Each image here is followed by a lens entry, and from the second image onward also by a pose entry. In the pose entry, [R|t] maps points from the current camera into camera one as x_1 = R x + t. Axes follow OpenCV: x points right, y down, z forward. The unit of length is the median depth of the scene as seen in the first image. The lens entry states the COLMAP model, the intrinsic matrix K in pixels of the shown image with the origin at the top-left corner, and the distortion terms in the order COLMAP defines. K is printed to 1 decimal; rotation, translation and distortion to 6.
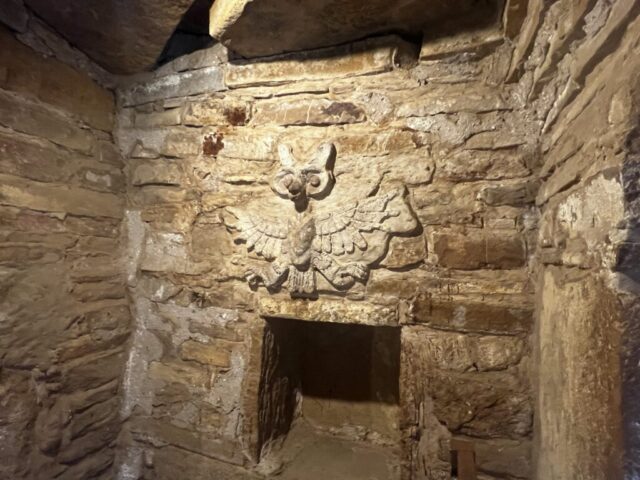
lens RADIAL K [[370.9, 0, 322.0], [0, 370.9, 237.8], [0, 0, 1]] dist [-0.000666, 0.001124]
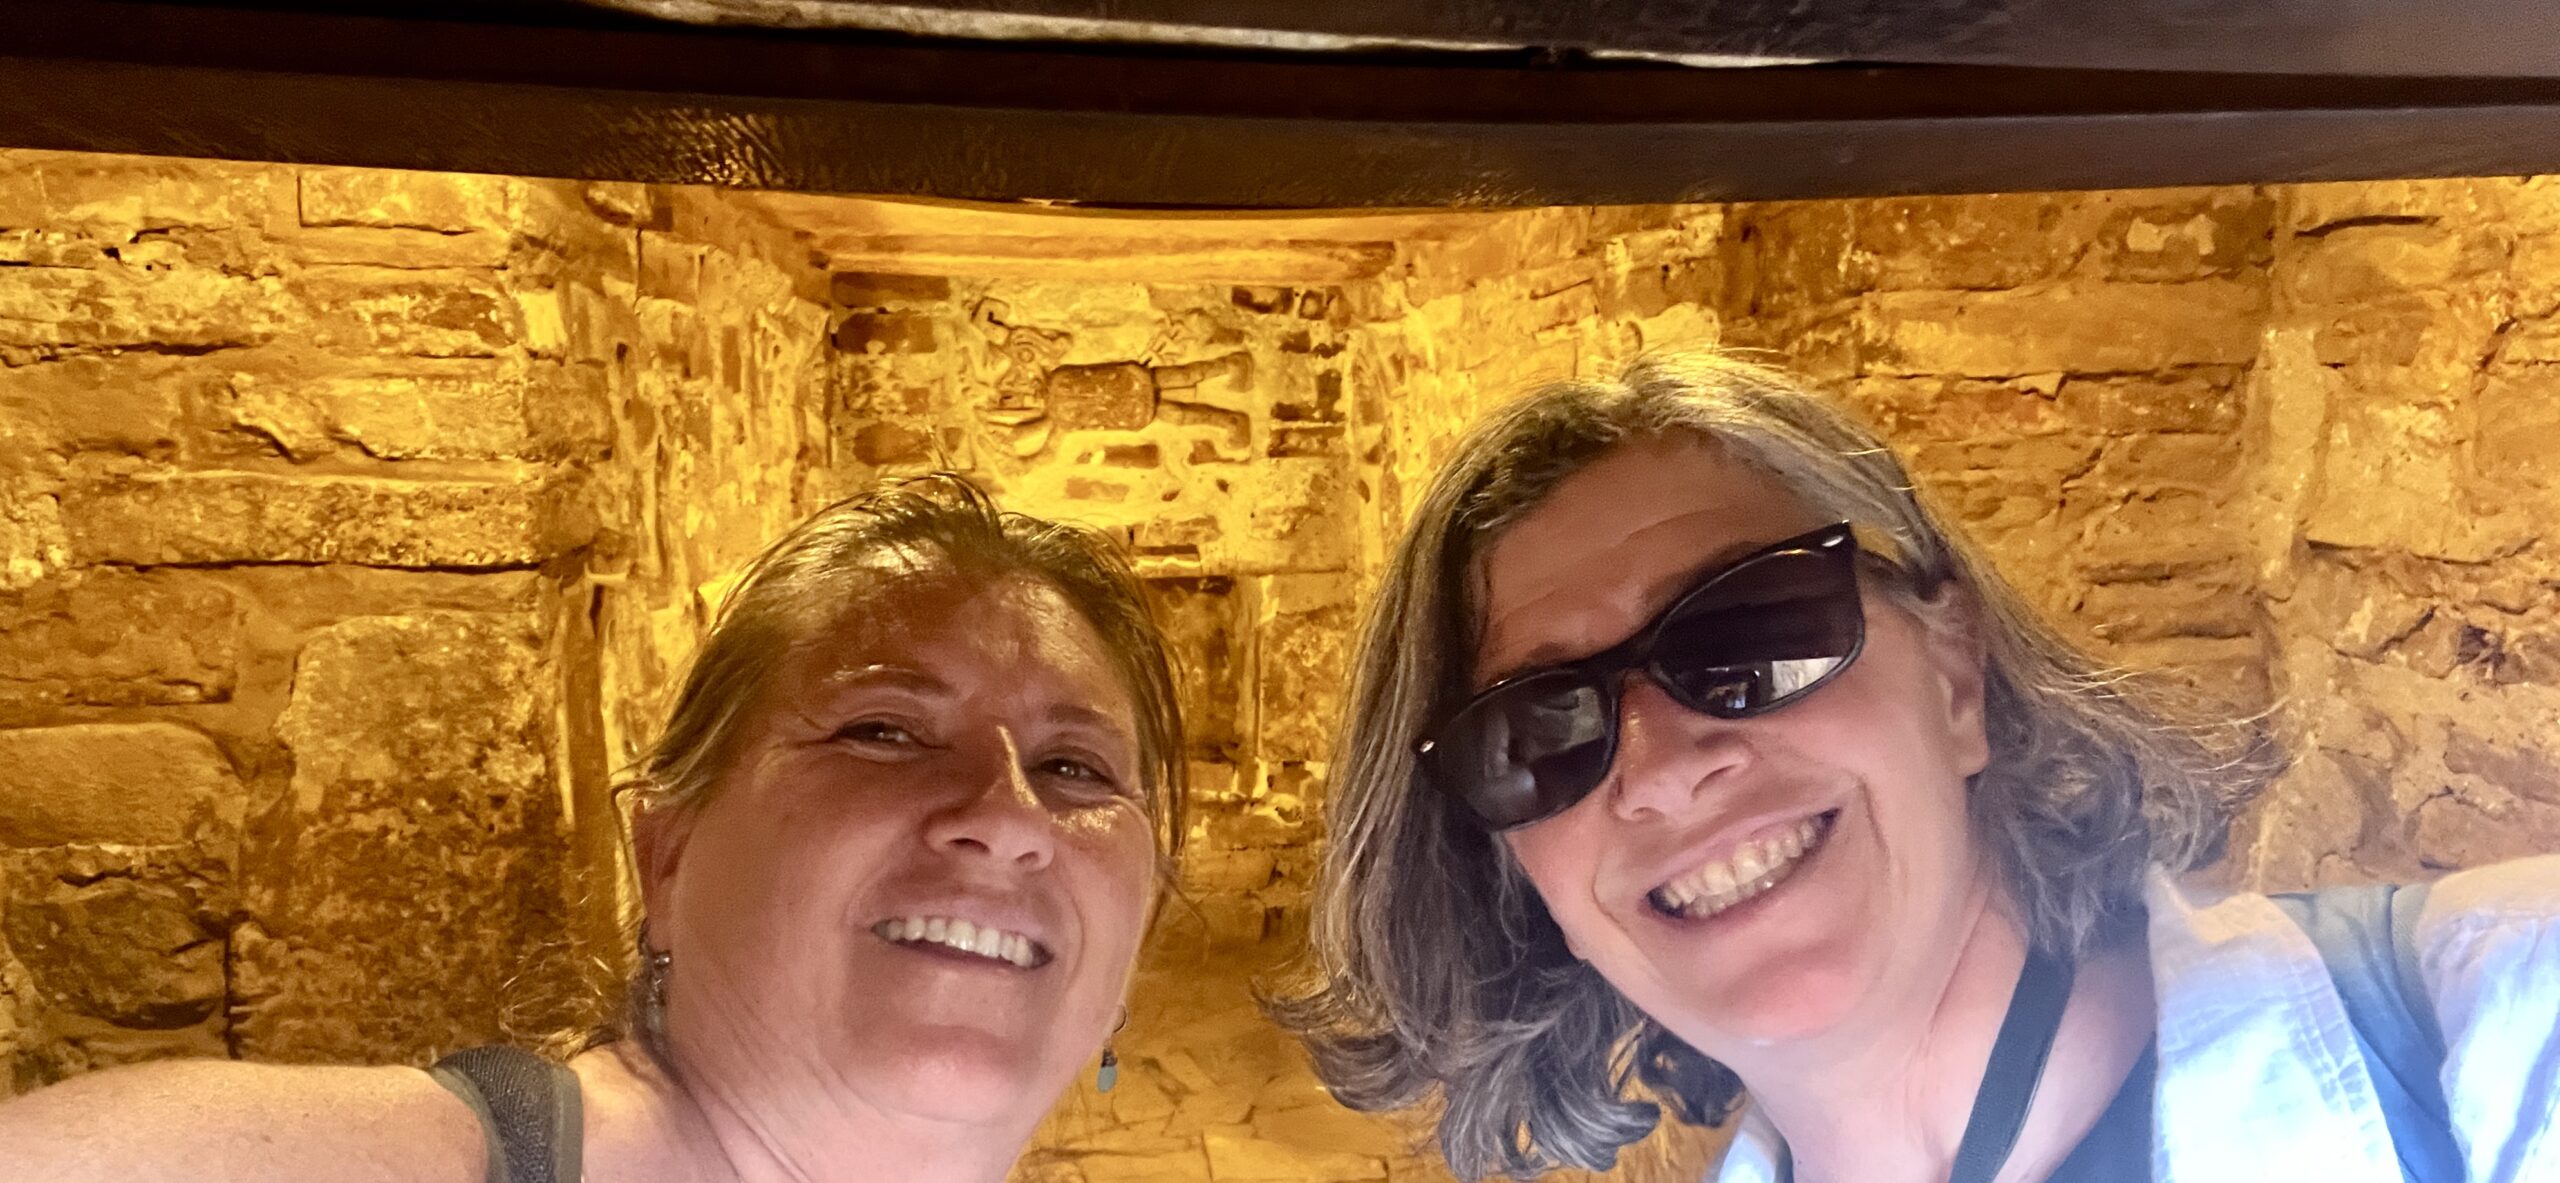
lens RADIAL K [[1894.7, 0, 1230.0], [0, 1894.7, 815.7], [0, 0, 1]] dist [0.028862, -0.000781]
pose [[0.428140, 0.134088, -0.893709, 0.554509], [0.092492, 0.977236, 0.190930, -0.071636], [0.898967, -0.164405, 0.405992, -0.417913]]
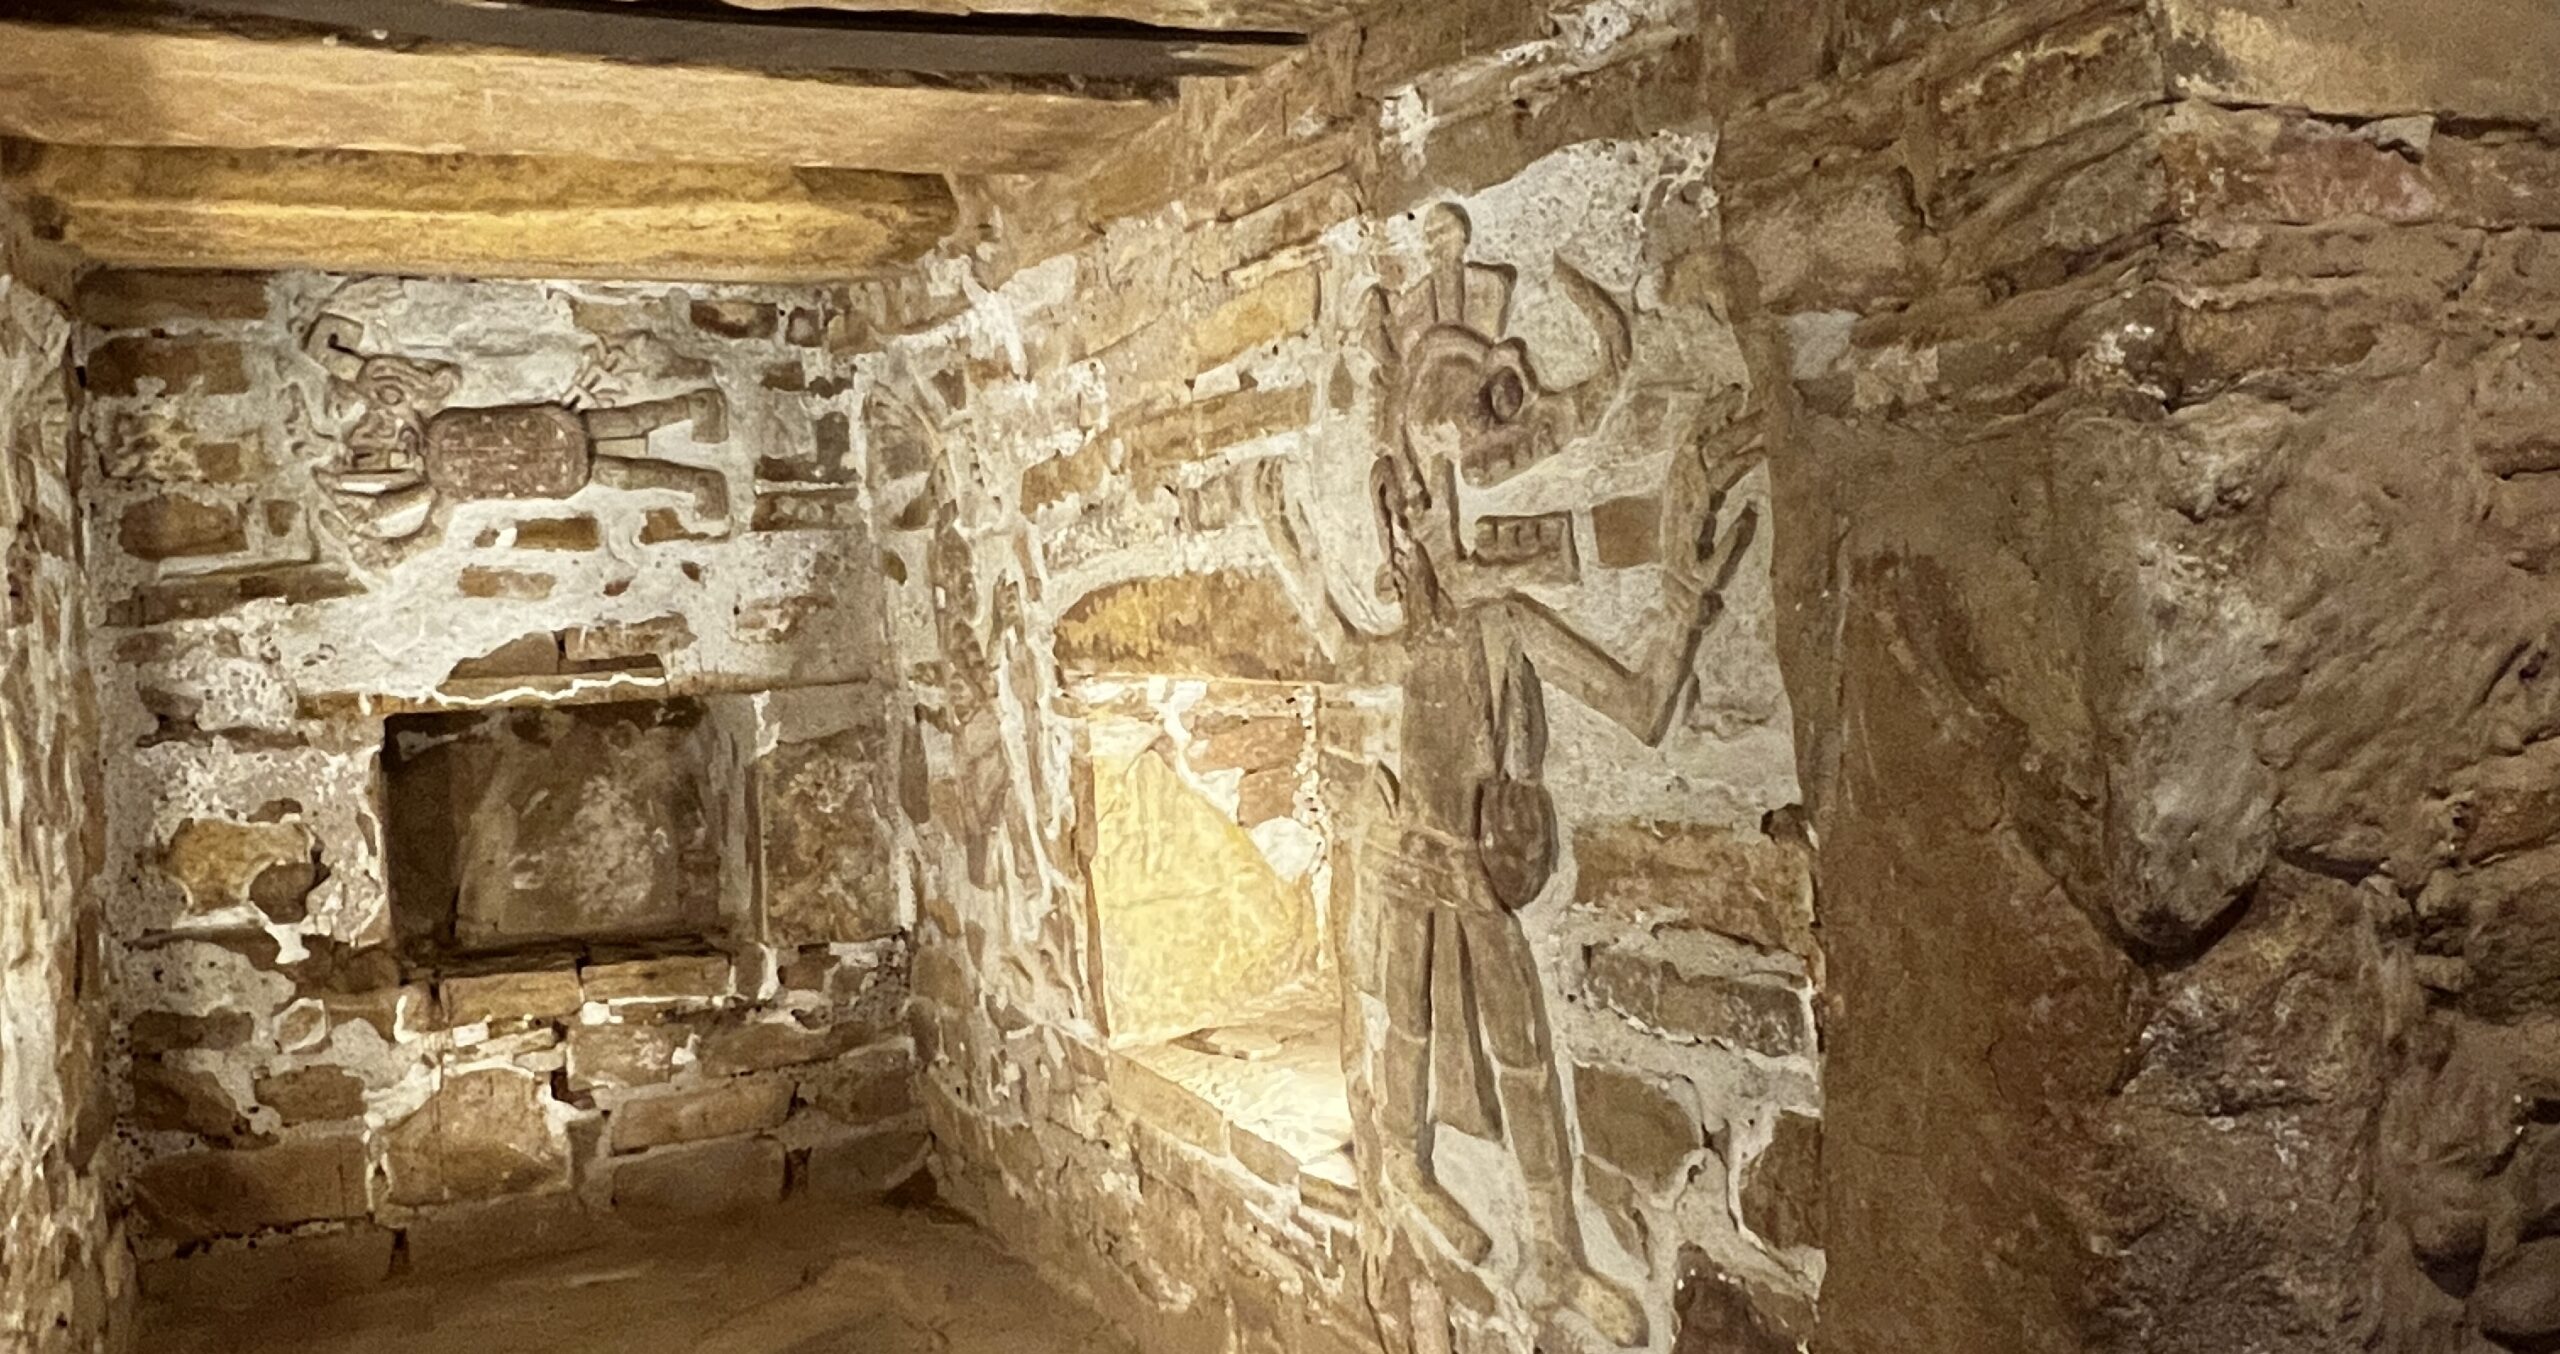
lens RADIAL K [[1966.7, 0, 1218.2], [0, 1966.7, 764.5], [0, 0, 1]] dist [0.002361, -0.010966]
pose [[0.686134, -0.007690, -0.727434, -0.366100], [0.124748, 0.986376, 0.107239, 0.076199], [0.716699, -0.164326, 0.677746, -0.205366]]
